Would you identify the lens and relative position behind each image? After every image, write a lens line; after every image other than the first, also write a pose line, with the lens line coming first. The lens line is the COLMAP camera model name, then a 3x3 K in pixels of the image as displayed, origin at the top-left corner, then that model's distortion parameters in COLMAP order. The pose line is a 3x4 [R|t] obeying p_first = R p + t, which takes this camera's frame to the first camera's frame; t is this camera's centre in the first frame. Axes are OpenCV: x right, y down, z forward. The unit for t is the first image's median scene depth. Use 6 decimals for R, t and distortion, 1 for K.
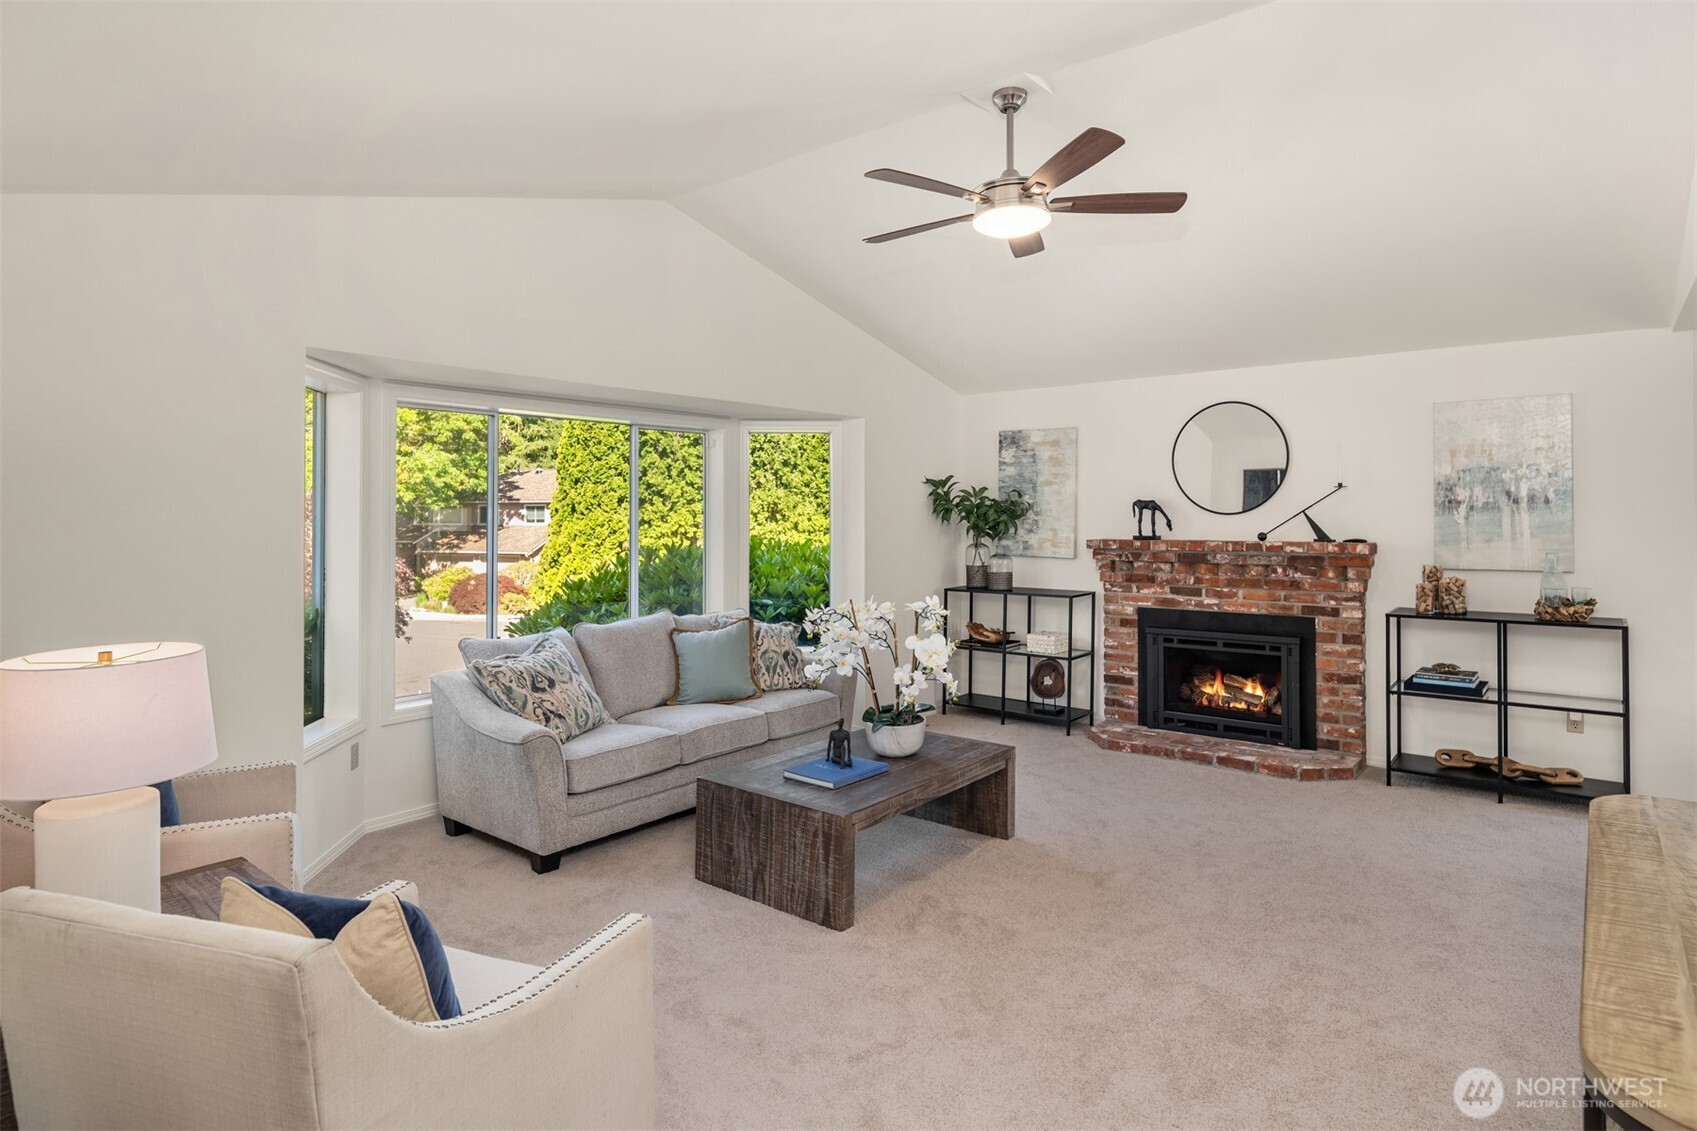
lens RADIAL K [[918.1, 0, 868.9], [0, 918.1, 511.3], [0, 0, 1]] dist [0.005247, -0.008053]
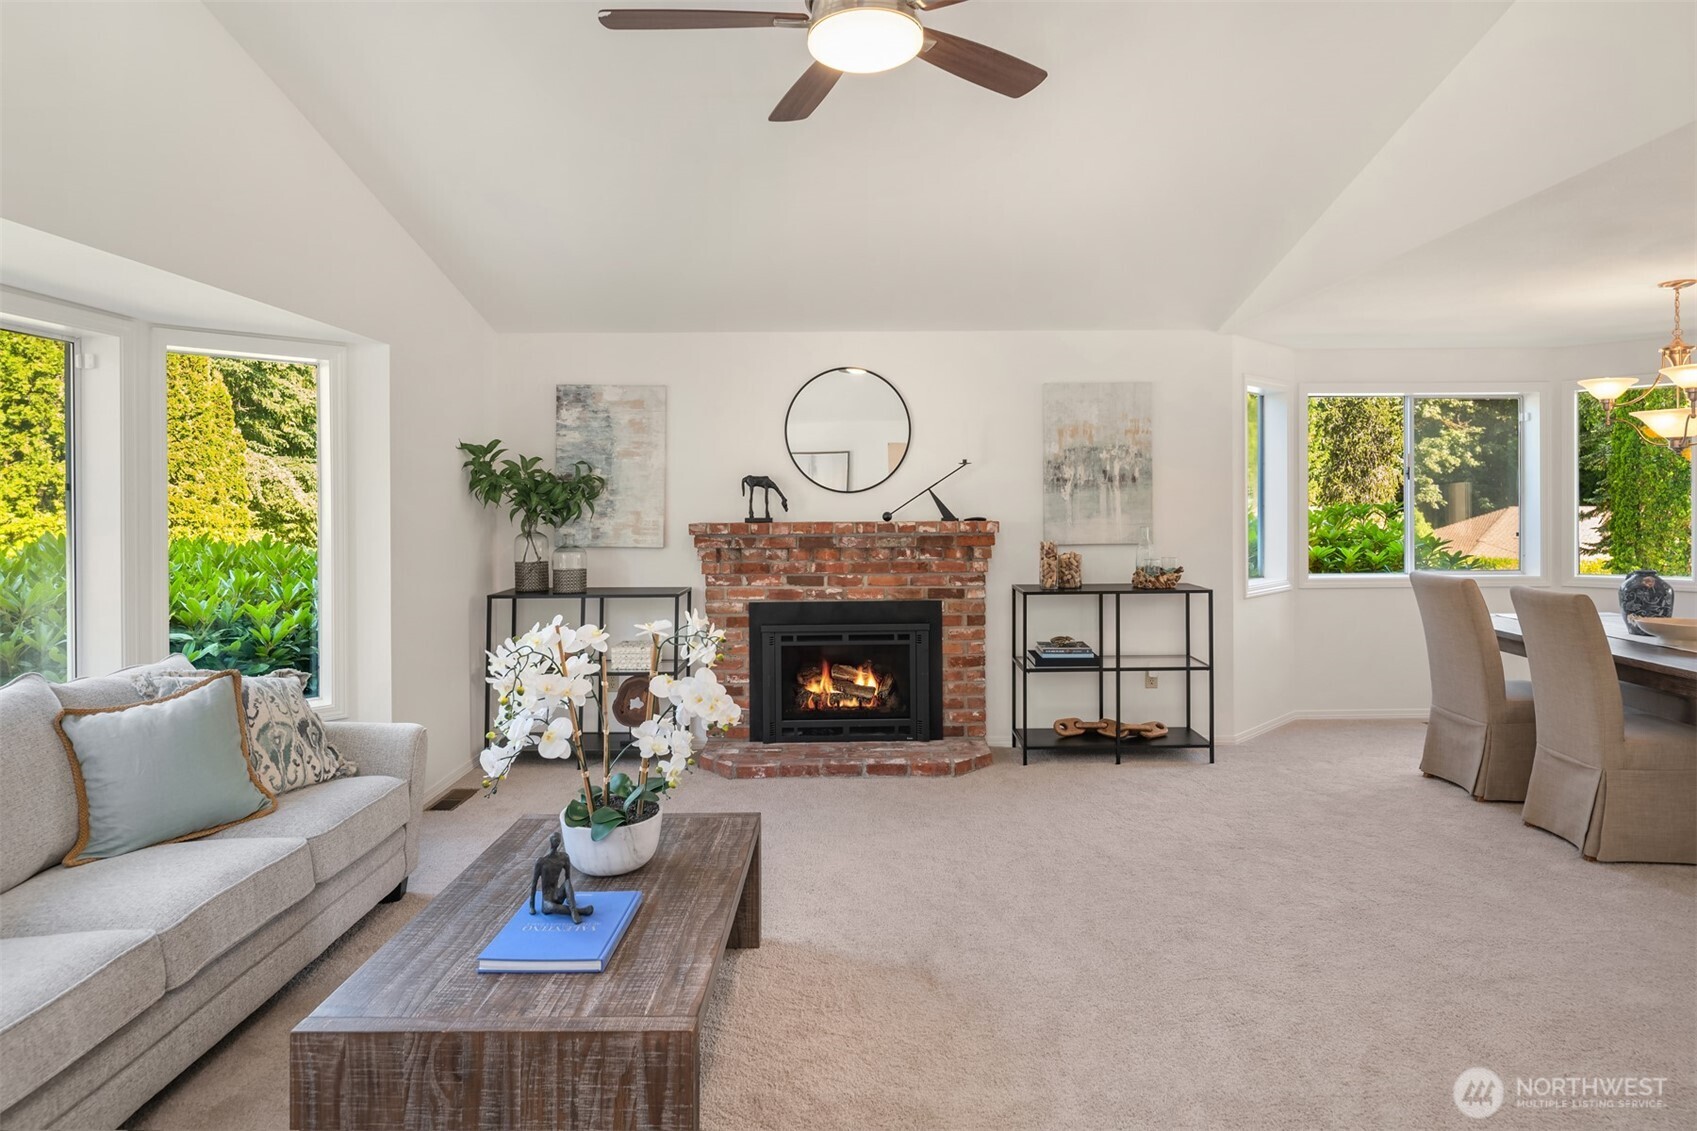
lens RADIAL K [[918.1, 0, 868.7], [0, 918.1, 506.6], [0, 0, 1]] dist [0.005247, -0.008053]
pose [[0.779821, -0.005617, 0.625977, -0.167770], [0.001182, 0.999971, 0.007501, 0.010918], [-0.626001, -0.005109, 0.779806, 0.300877]]
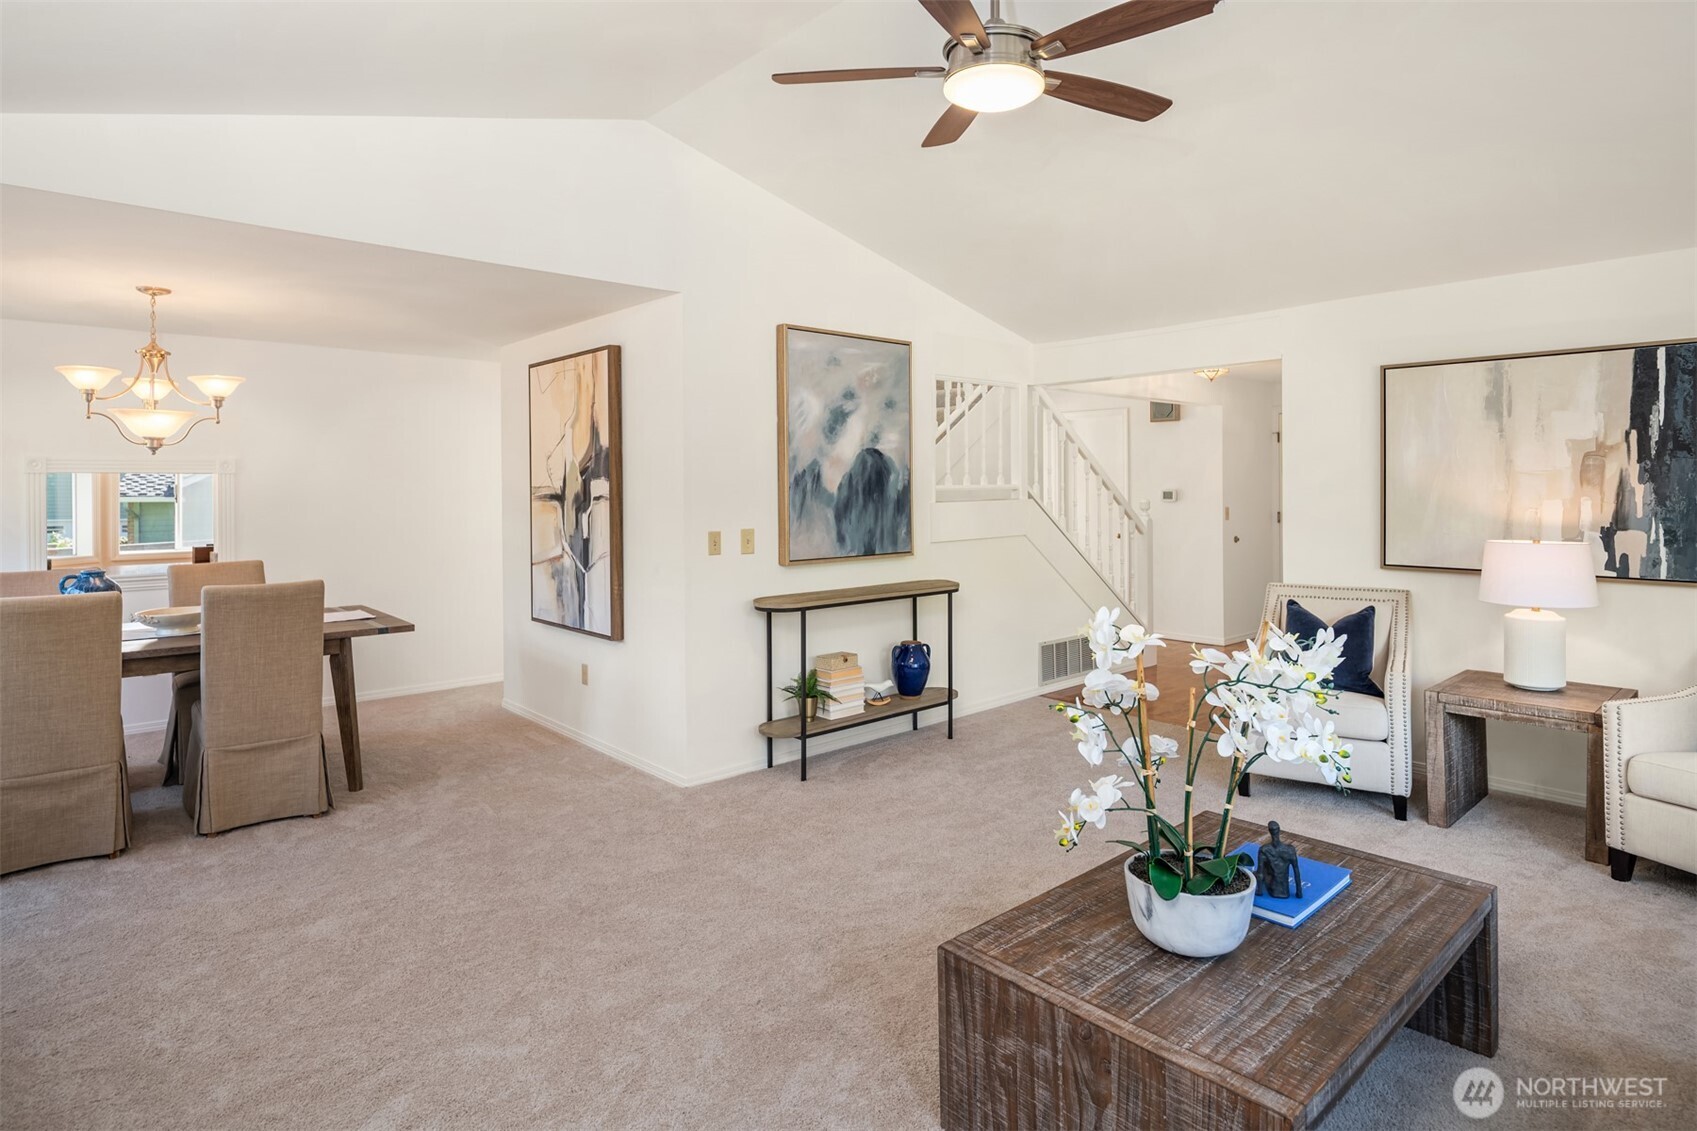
lens RADIAL K [[918.1, 0, 872.6], [0, 918.1, 509.8], [0, 0, 1]] dist [0.005247, -0.008053]
pose [[-0.986538, 0.005862, 0.163427, 0.077423], [0.009629, 0.999706, 0.022271, 0.011072], [-0.163249, 0.023545, -0.986304, 1.119456]]
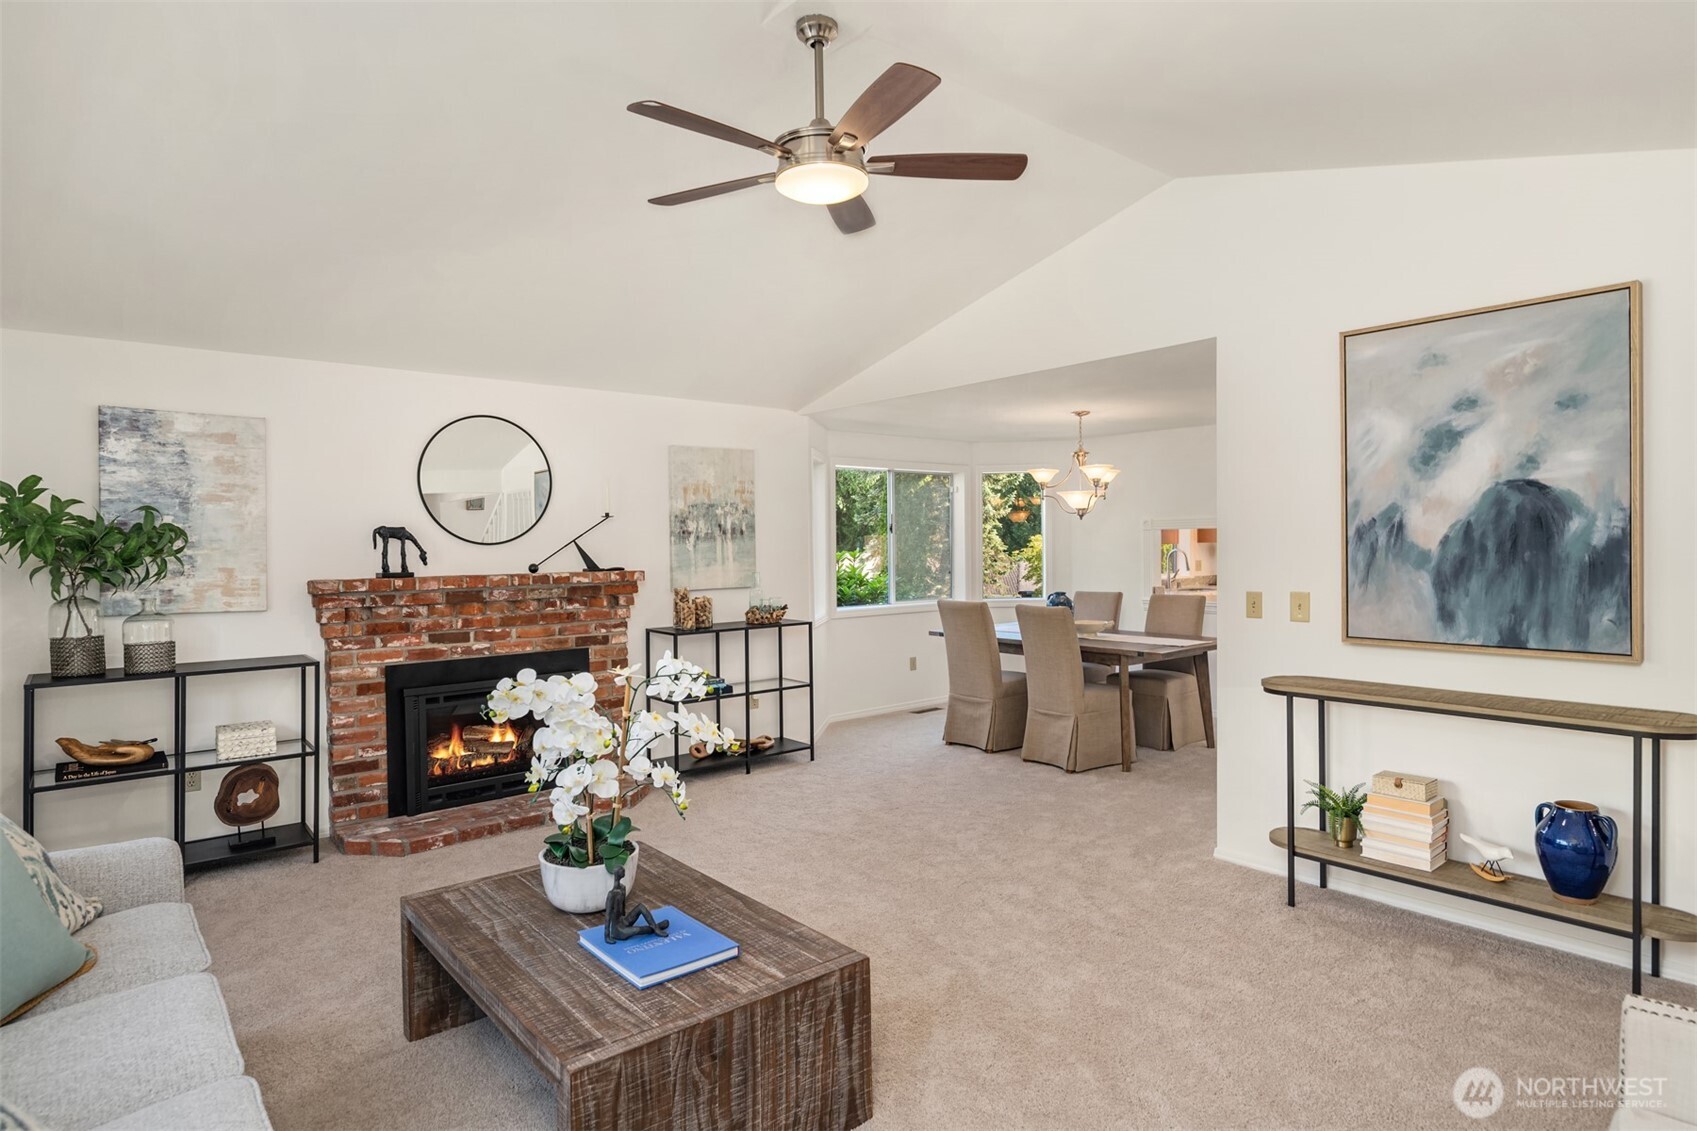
lens RADIAL K [[918.1, 0, 860.7], [0, 918.1, 570.1], [0, 0, 1]] dist [0.005247, -0.008053]
pose [[0.200754, -0.026573, 0.979281, -0.420789], [0.008456, 0.999642, 0.025392, 0.008968], [-0.979605, 0.003184, 0.200907, 0.506348]]
